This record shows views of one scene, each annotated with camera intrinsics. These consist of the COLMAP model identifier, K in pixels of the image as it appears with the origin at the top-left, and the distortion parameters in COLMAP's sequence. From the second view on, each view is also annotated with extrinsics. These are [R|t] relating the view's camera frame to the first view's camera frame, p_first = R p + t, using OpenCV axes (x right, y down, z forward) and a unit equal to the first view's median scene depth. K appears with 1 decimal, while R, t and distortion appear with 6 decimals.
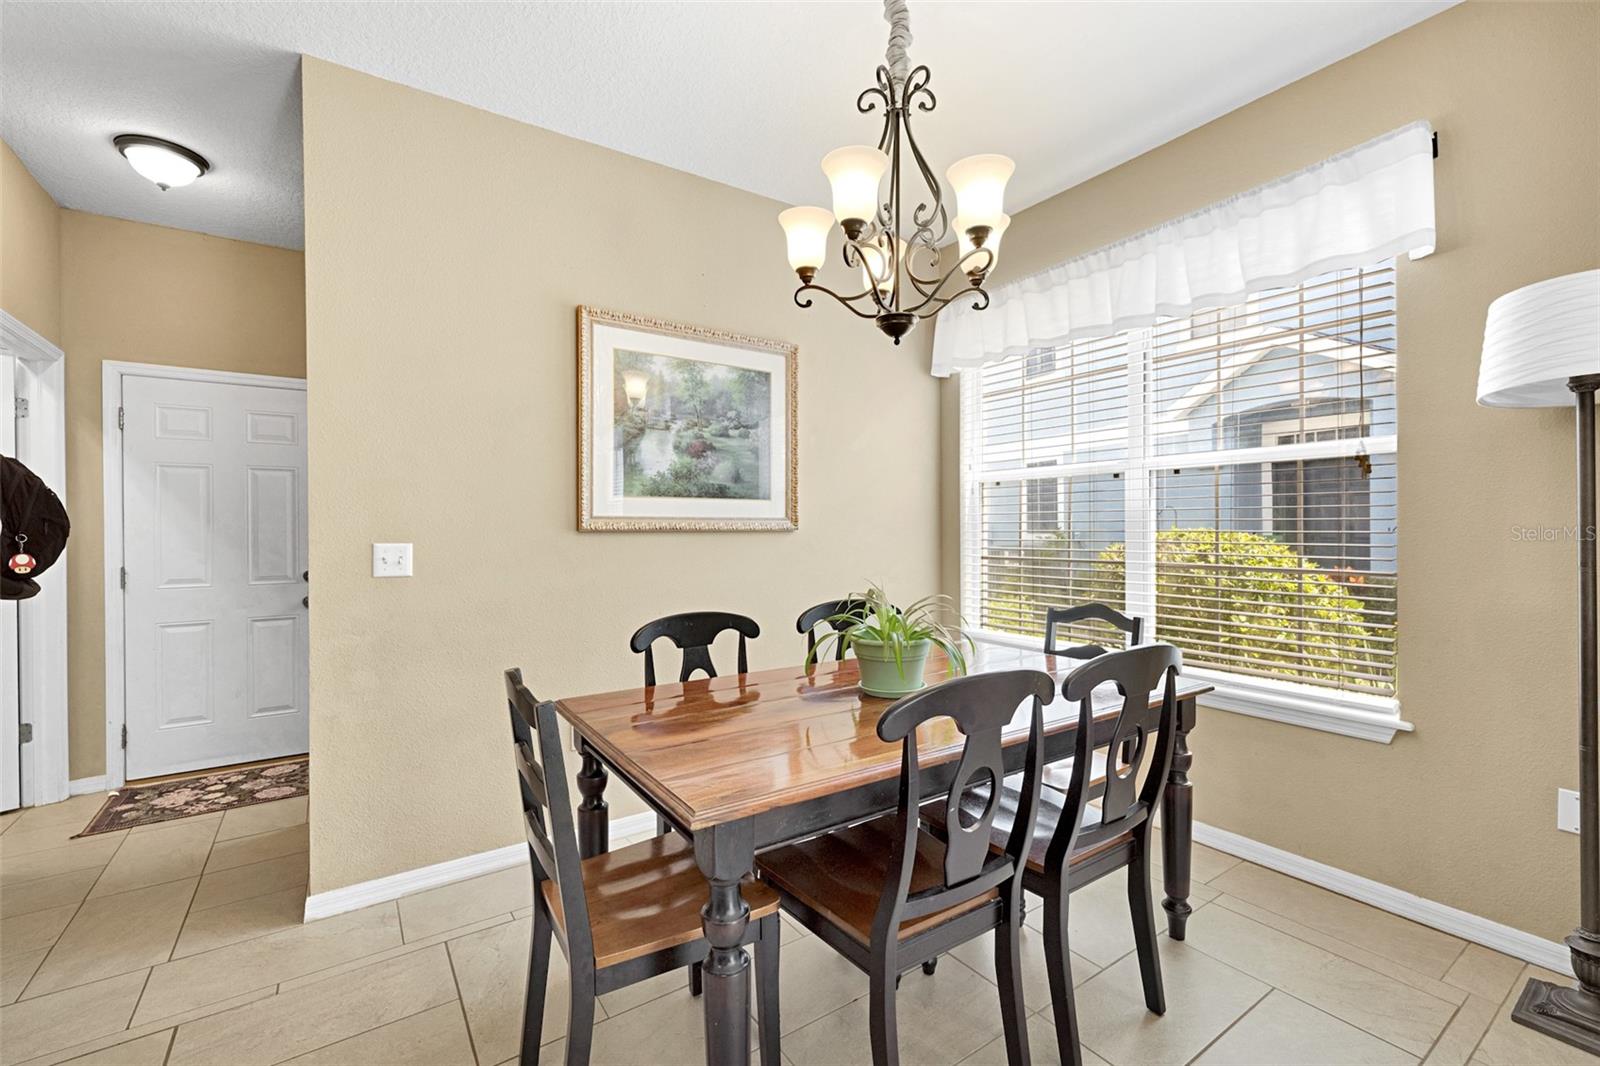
lens RADIAL K [[687.1, 0, 794.8], [0, 687.1, 540.2], [0, 0, 1]] dist [0.001782, 0.000275]
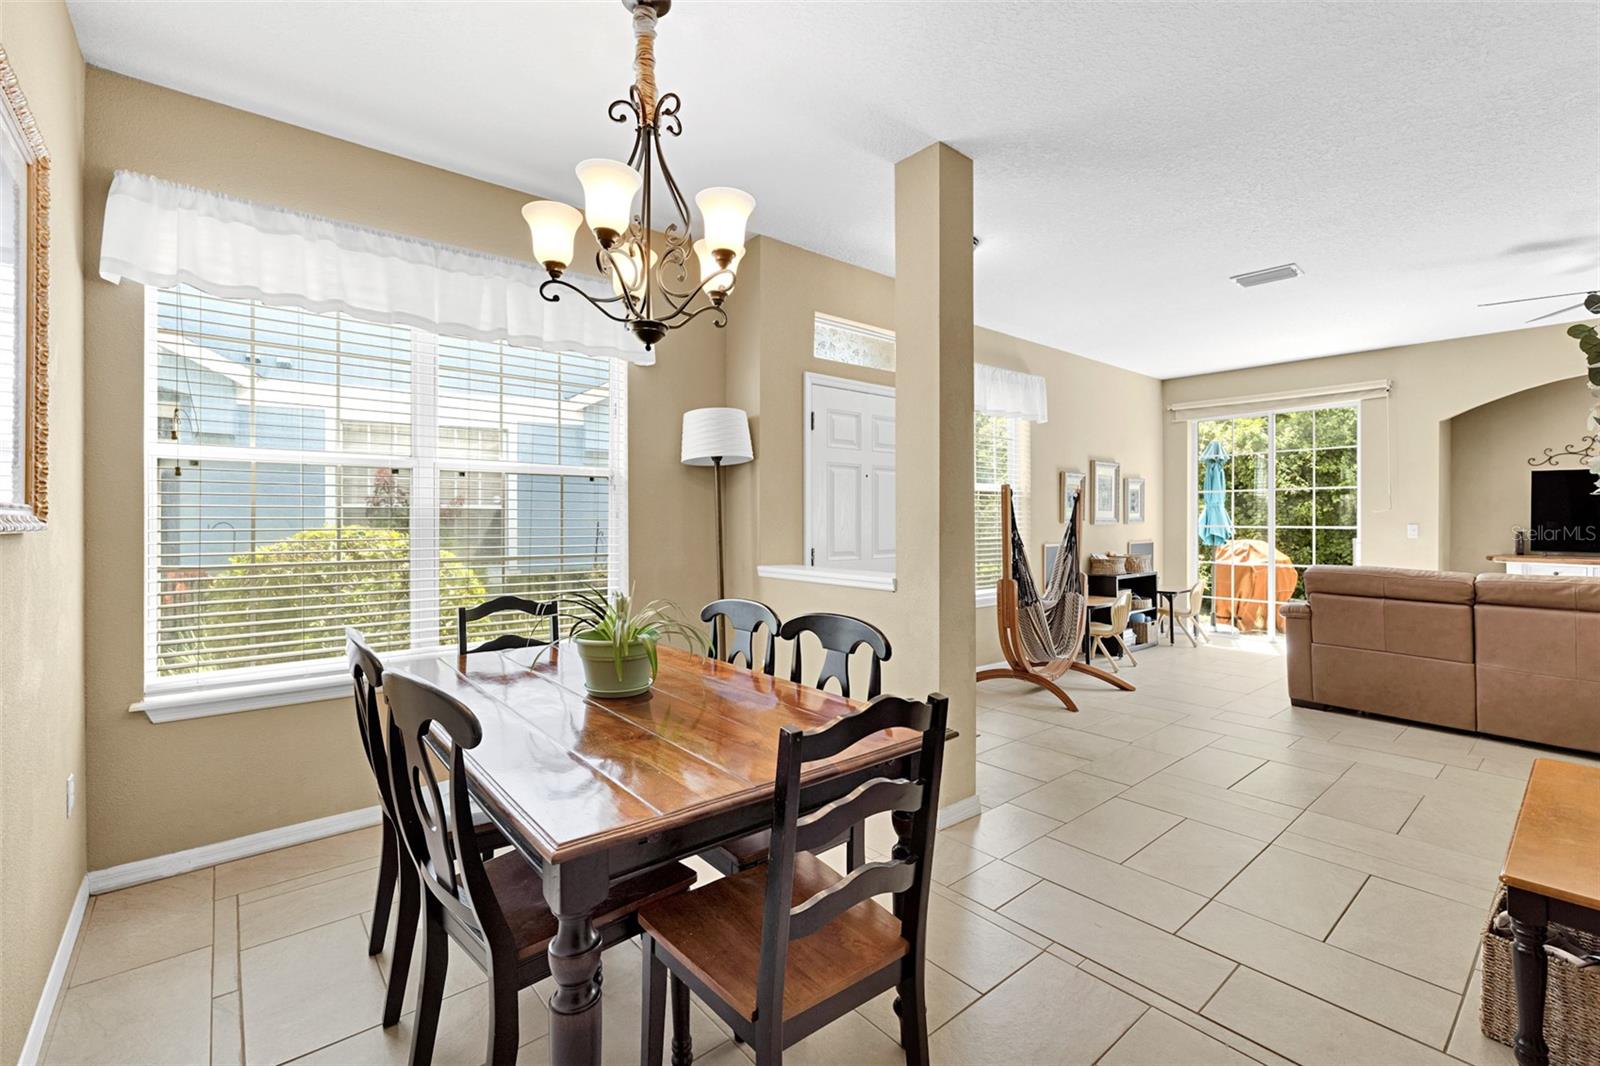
lens RADIAL K [[698.0, 0, 800.3], [0, 698.0, 528.9], [0, 0, 1]] dist [0.000998, -0.000032]
pose [[-0.098645, -0.006632, 0.995101, -0.915182], [0.007494, 0.999944, 0.007407, -0.025332], [-0.995094, 0.008188, -0.098590, 0.866416]]
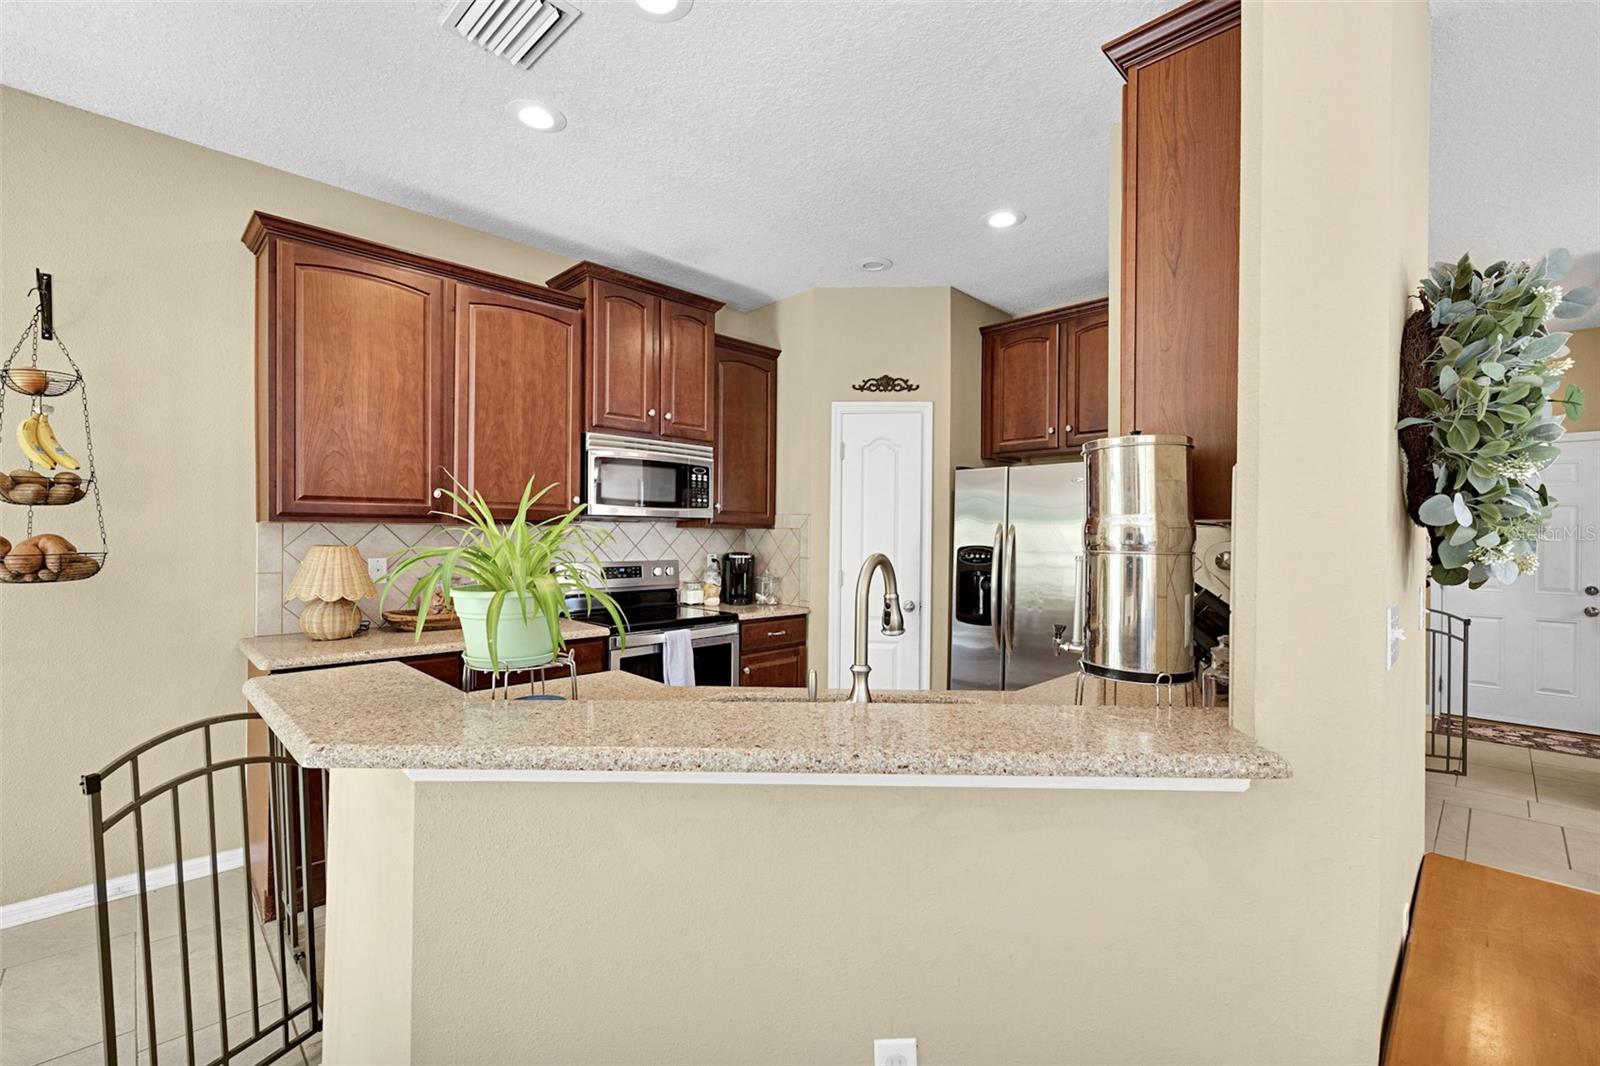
lens RADIAL K [[685.5, 0, 802.2], [0, 685.5, 536.7], [0, 0, 1]] dist [0.001377, 0.000090]
pose [[0.174269, 0.008940, -0.984658, 0.505777], [-0.016574, 0.999844, 0.006144, -0.057223], [0.984559, 0.015249, 0.174389, -1.188307]]
